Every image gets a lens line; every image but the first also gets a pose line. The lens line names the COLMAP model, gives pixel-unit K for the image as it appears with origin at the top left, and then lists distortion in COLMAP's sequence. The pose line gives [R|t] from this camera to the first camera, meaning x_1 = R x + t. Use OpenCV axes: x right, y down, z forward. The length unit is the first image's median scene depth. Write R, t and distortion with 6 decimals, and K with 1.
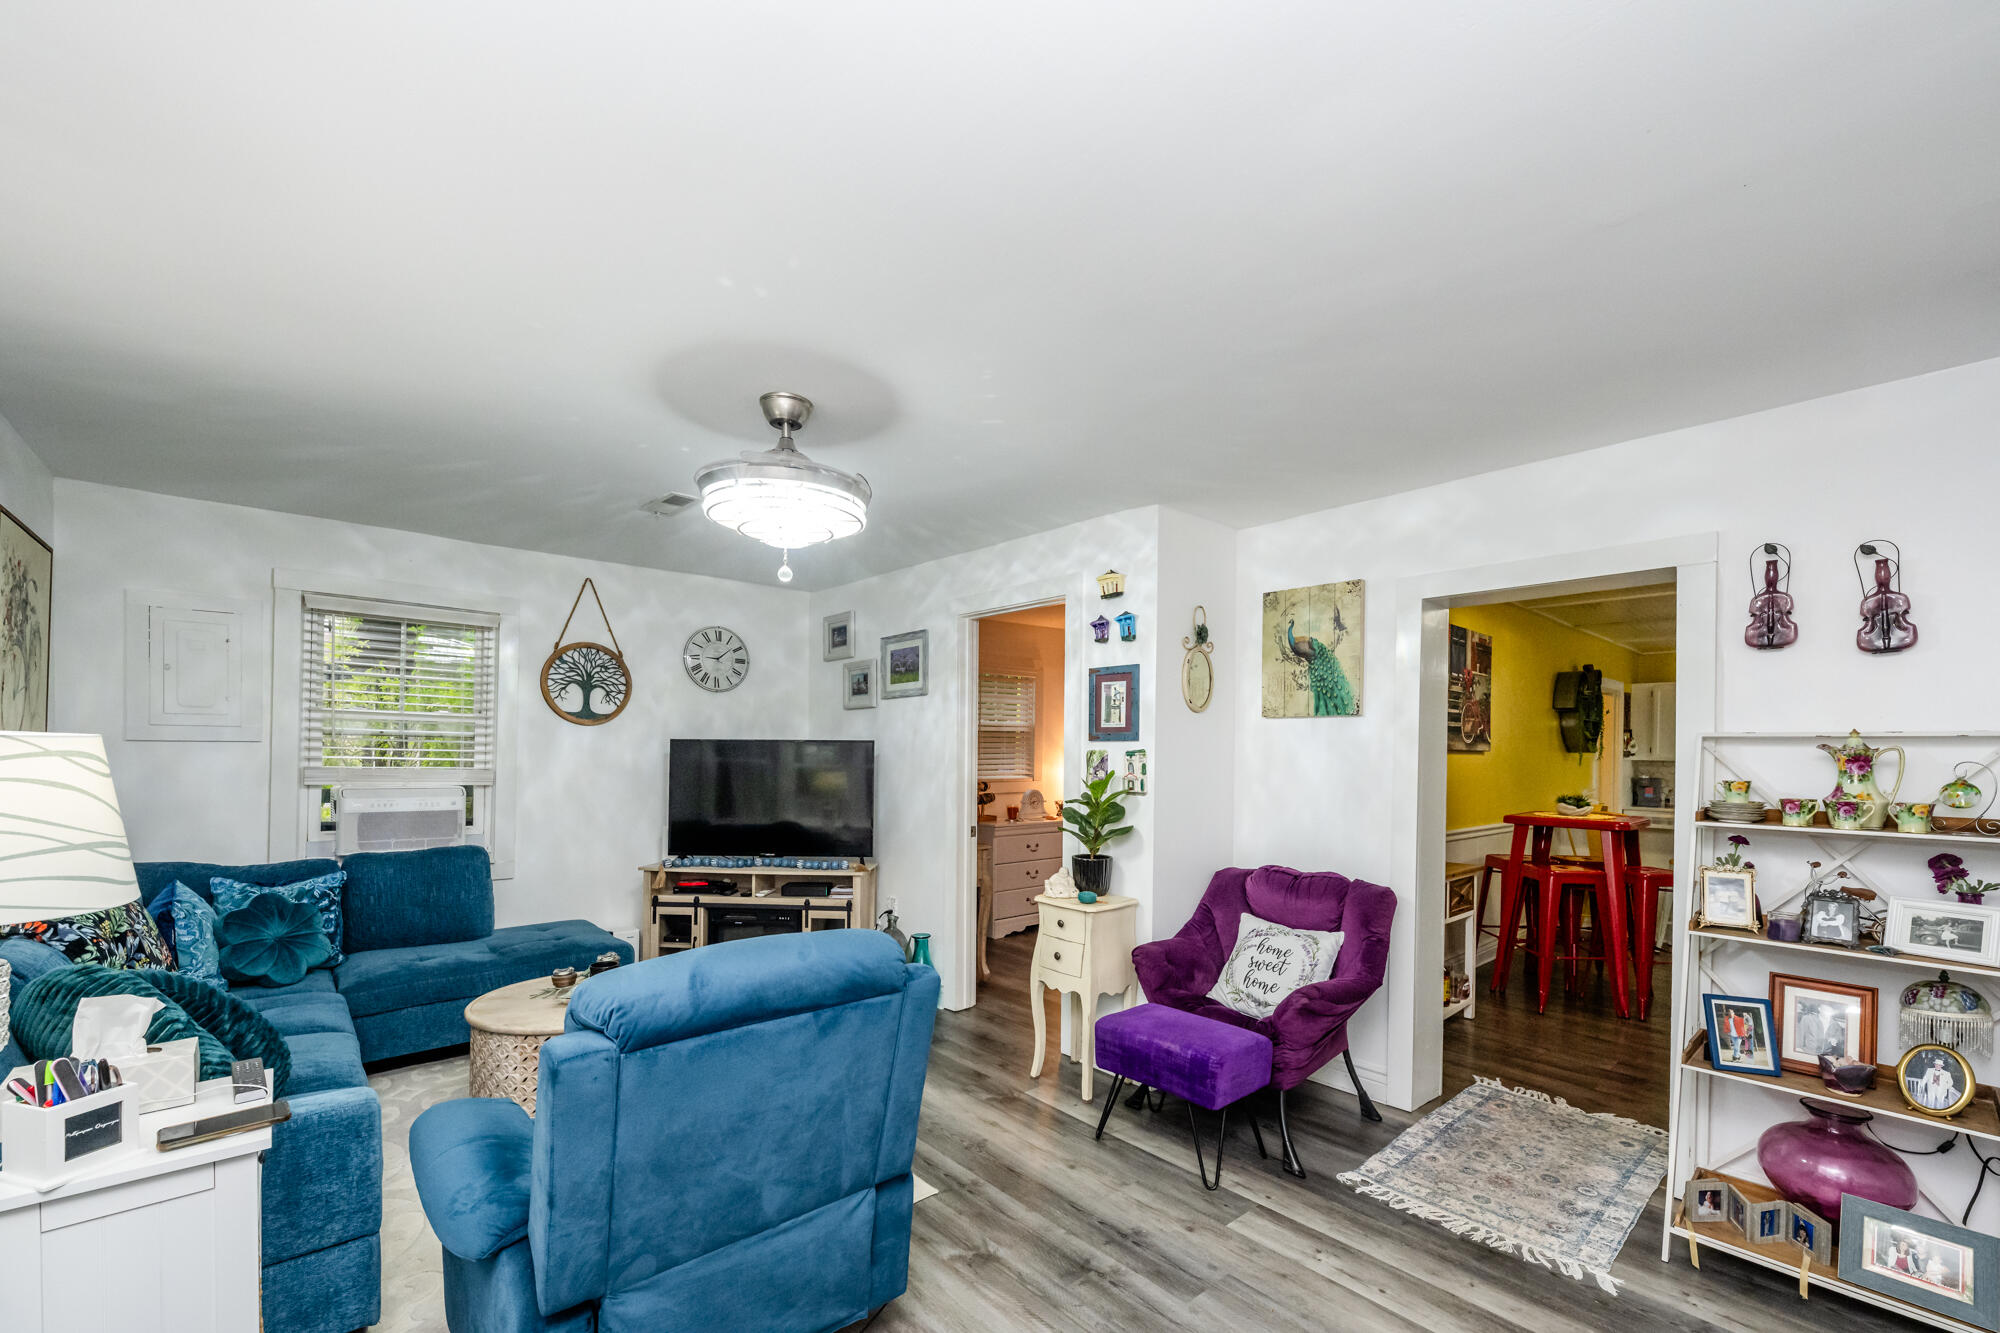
lens RADIAL K [[805.1, 0, 977.7], [0, 805.1, 749.6], [0, 0, 1]] dist [-0.001200, -0.000255]
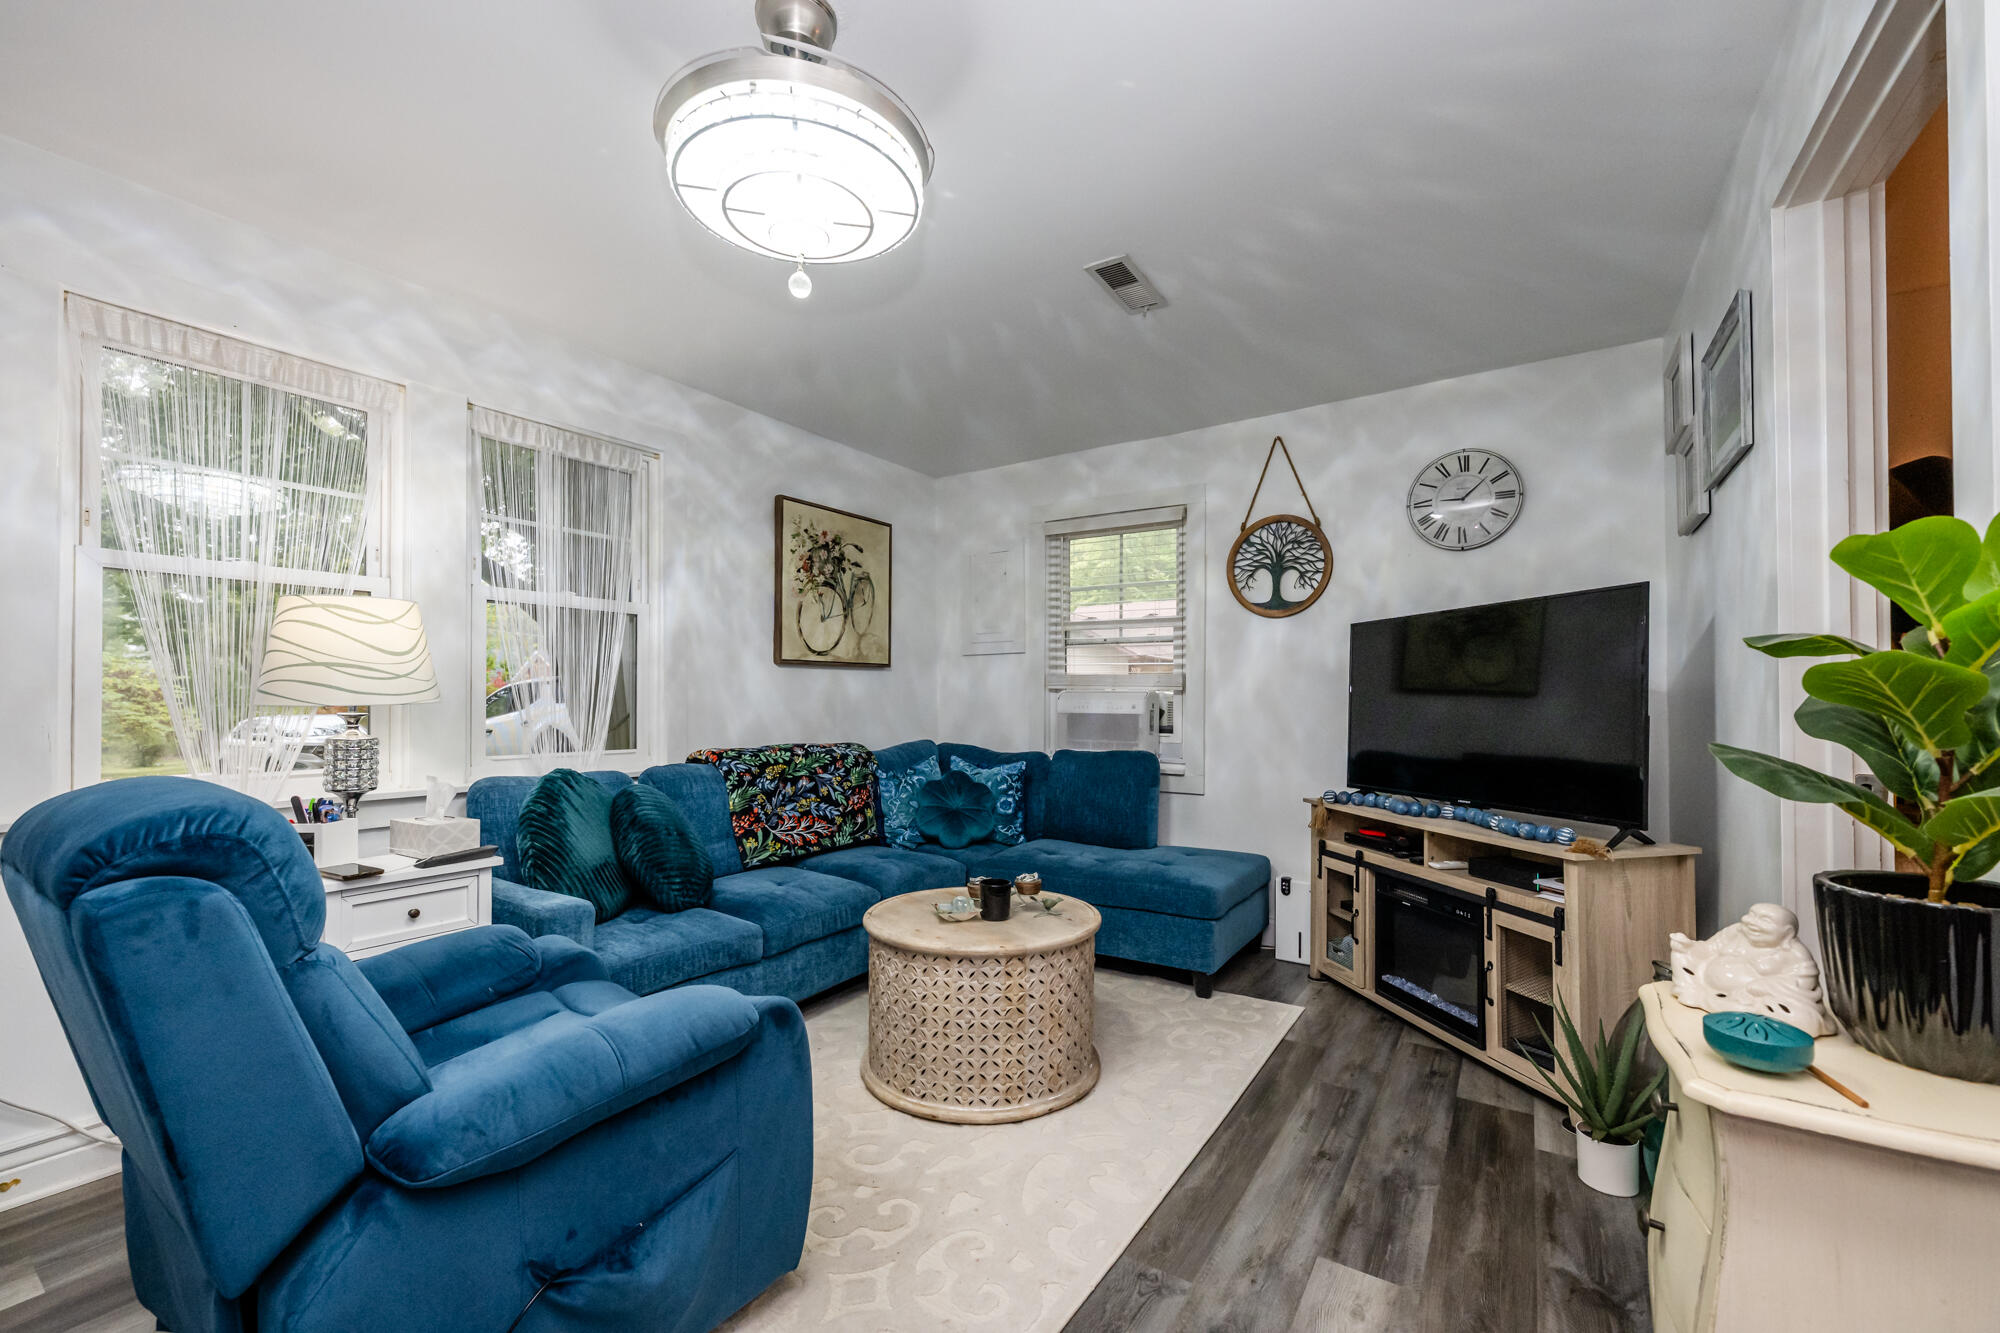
lens RADIAL K [[805.1, 0, 1001.3], [0, 805.1, 687.3], [0, 0, 1]] dist [-0.001200, -0.000255]
pose [[0.287038, -0.027262, -0.957531, 0.213476], [0.006922, 0.999628, -0.026386, 0.061042], [0.957894, 0.000946, 0.287119, 0.514184]]
